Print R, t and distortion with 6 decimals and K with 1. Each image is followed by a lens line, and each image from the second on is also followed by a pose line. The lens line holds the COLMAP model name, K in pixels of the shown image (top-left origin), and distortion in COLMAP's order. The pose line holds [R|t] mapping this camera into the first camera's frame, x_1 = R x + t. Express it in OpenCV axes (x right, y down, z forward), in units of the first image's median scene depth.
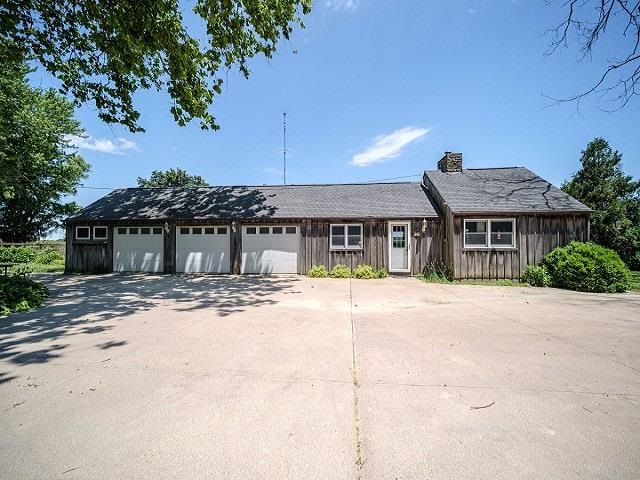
lens RADIAL K [[260.2, 0, 320.0], [0, 260.2, 238.3], [0, 0, 1]] dist [0.006253, 0.001530]
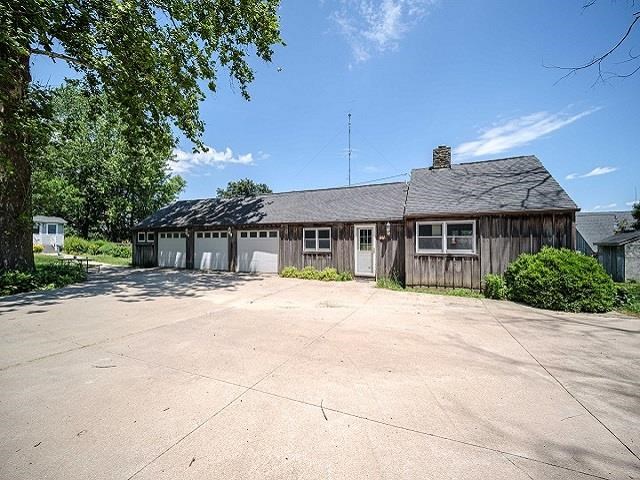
lens RADIAL K [[260.2, 0, 319.9], [0, 260.2, 242.7], [0, 0, 1]] dist [0.006253, 0.001530]
pose [[0.949560, 0.002801, -0.313574, 0.448132], [0.002617, 0.999854, 0.016856, -0.013757], [0.313575, -0.016827, 0.949414, 0.003283]]
